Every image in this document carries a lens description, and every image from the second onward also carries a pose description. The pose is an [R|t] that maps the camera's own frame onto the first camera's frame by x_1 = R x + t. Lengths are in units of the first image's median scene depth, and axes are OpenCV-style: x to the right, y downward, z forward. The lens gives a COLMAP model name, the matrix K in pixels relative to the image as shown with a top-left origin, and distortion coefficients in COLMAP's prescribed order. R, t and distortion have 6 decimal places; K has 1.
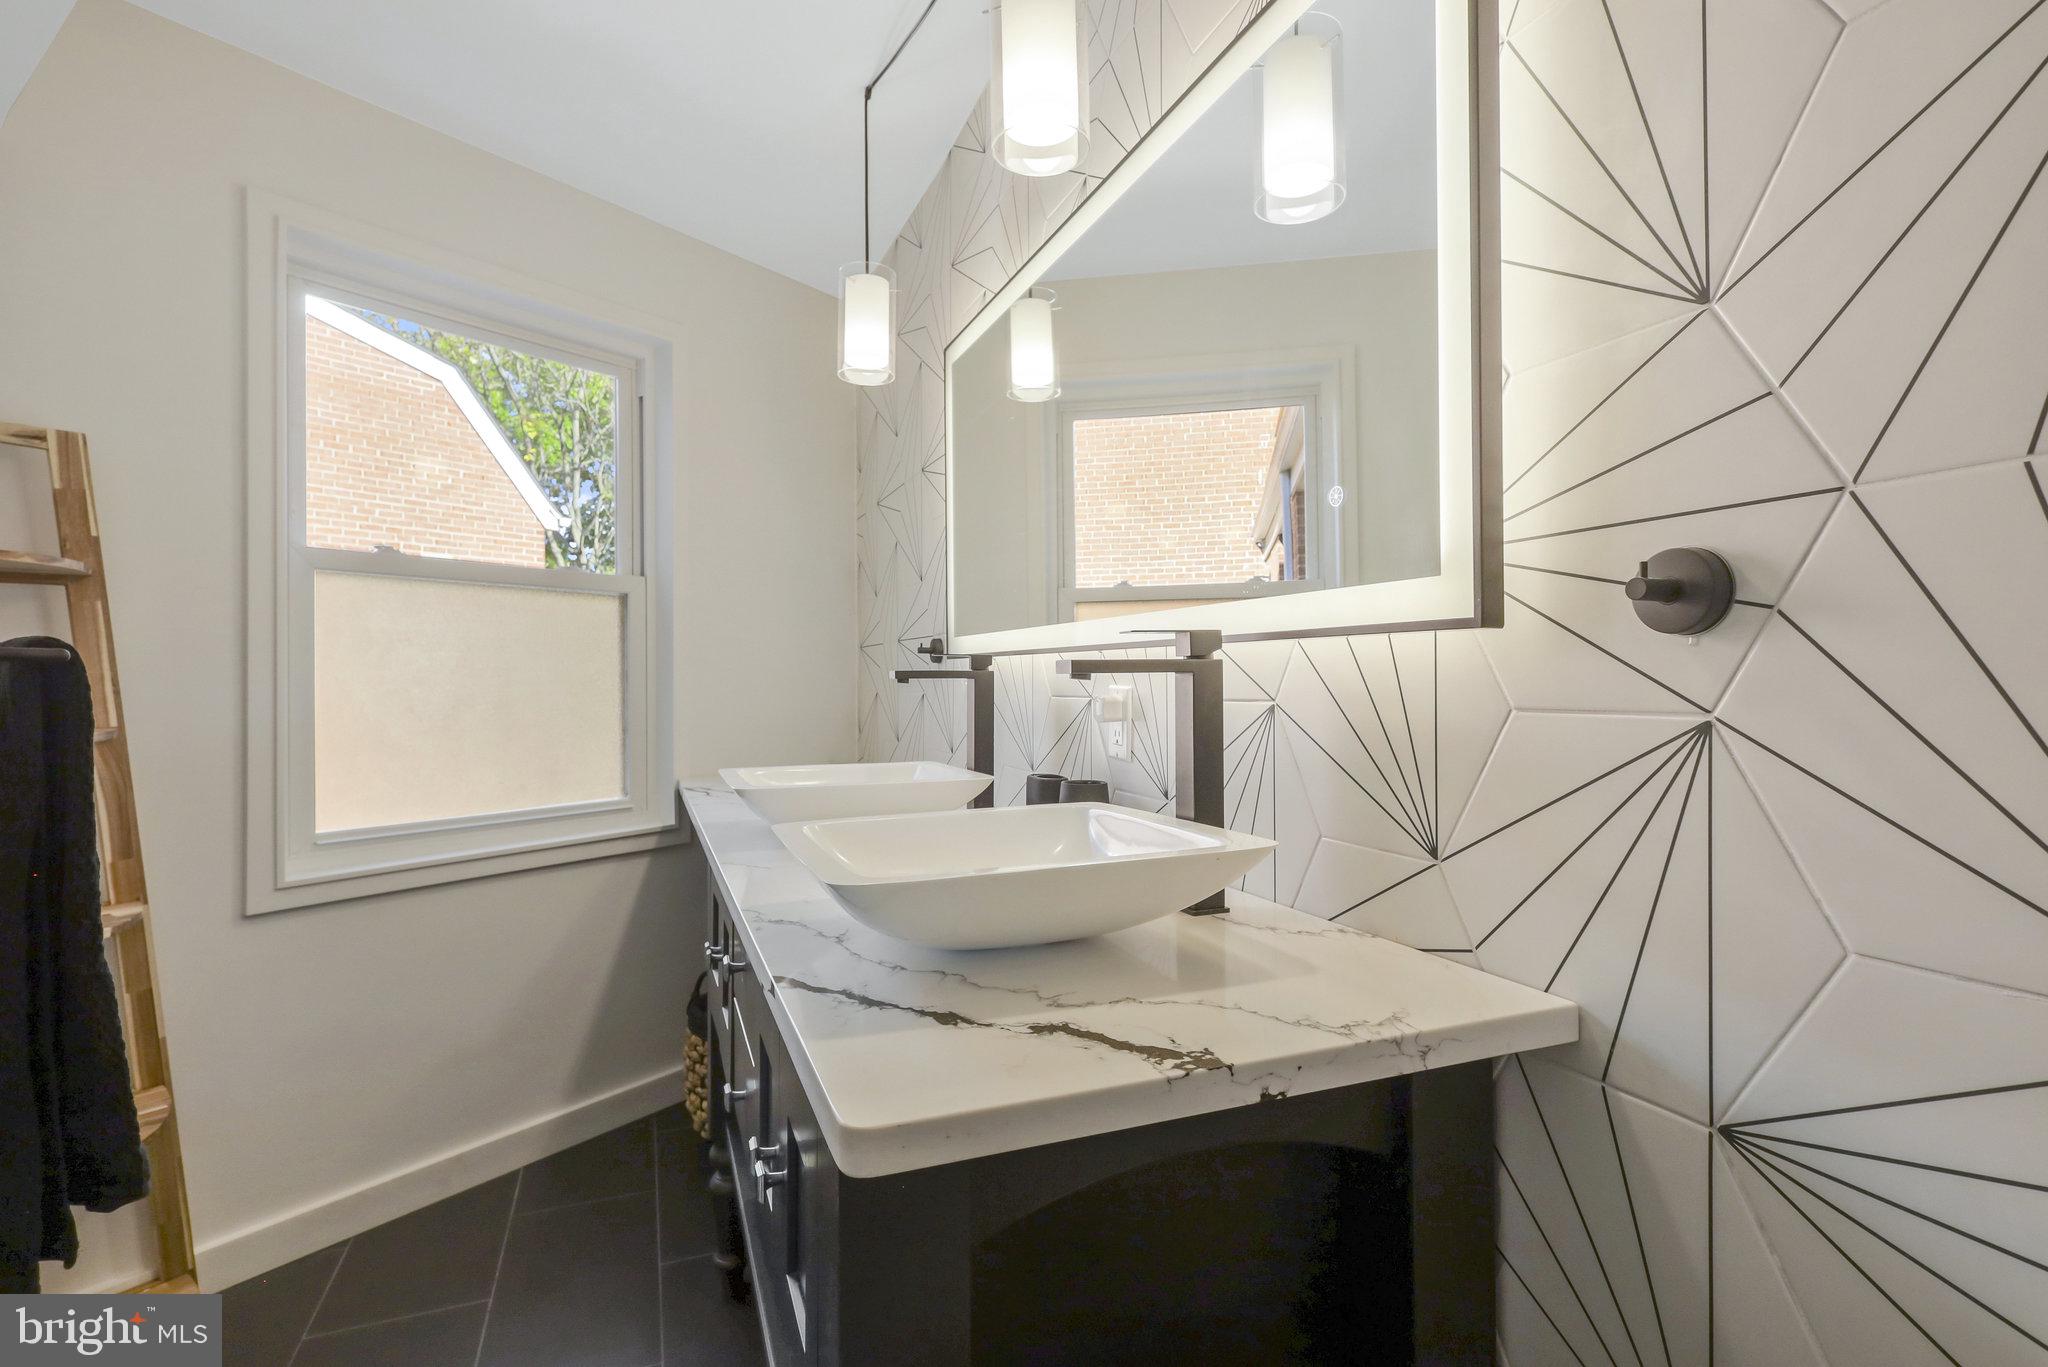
lens RADIAL K [[982.8, 0, 1021.4], [0, 982.8, 675.7], [0, 0, 1]] dist [0.006474, -0.000104]
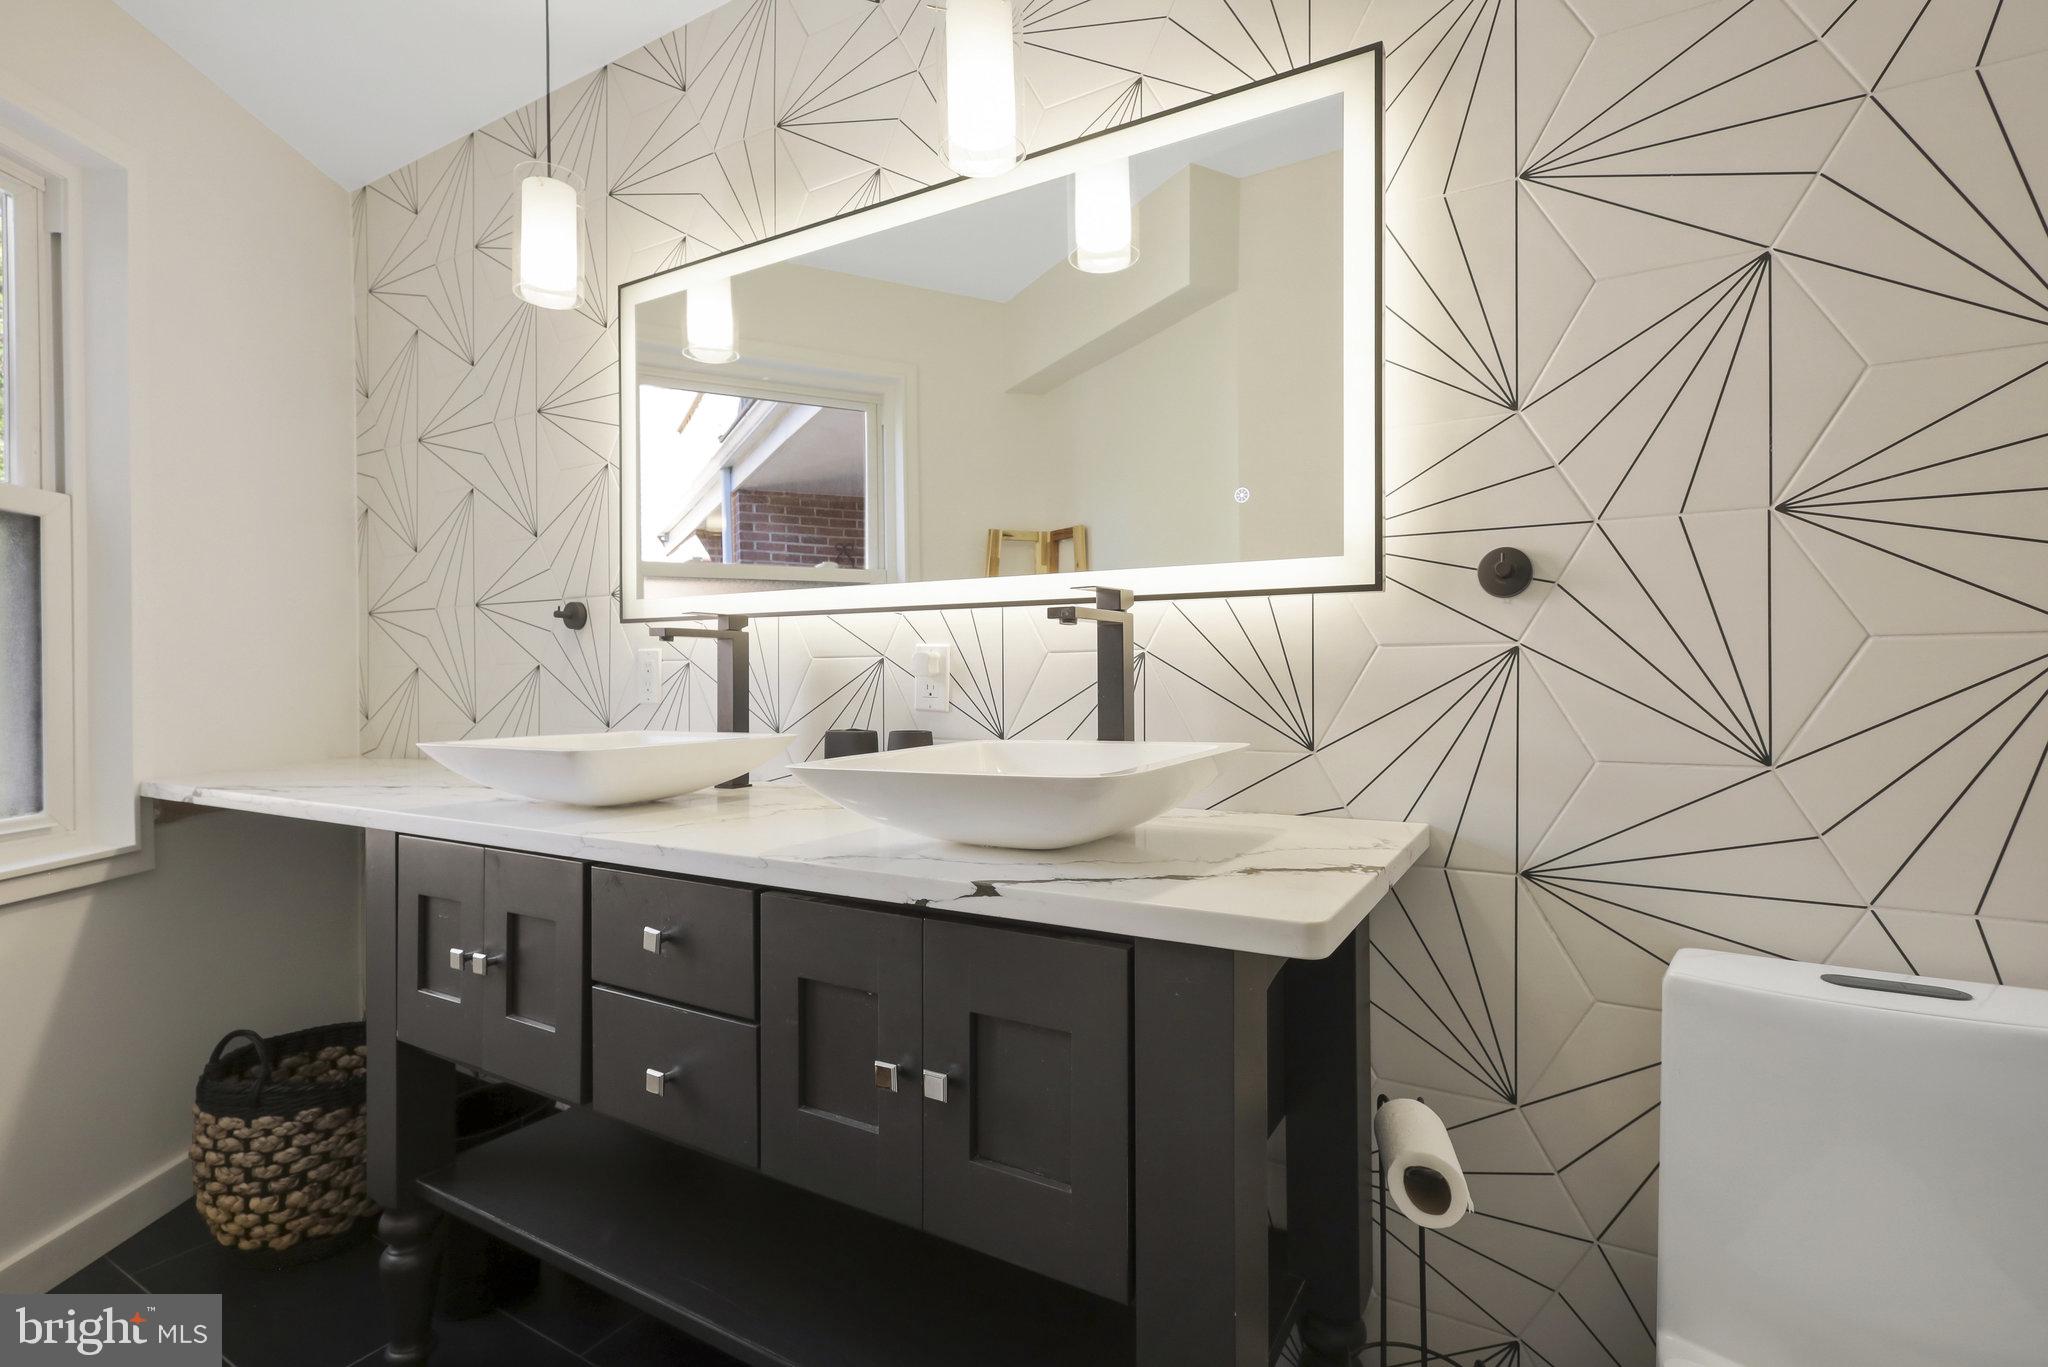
lens RADIAL K [[963.2, 0, 1024.0], [0, 963.2, 683.5], [0, 0, 1]] dist [0.000238, -0.000271]
pose [[0.783470, -0.000506, 0.621429, -0.903294], [-0.003020, 0.999985, 0.004622, 0.090662], [-0.621422, -0.005498, 0.783457, 0.161268]]
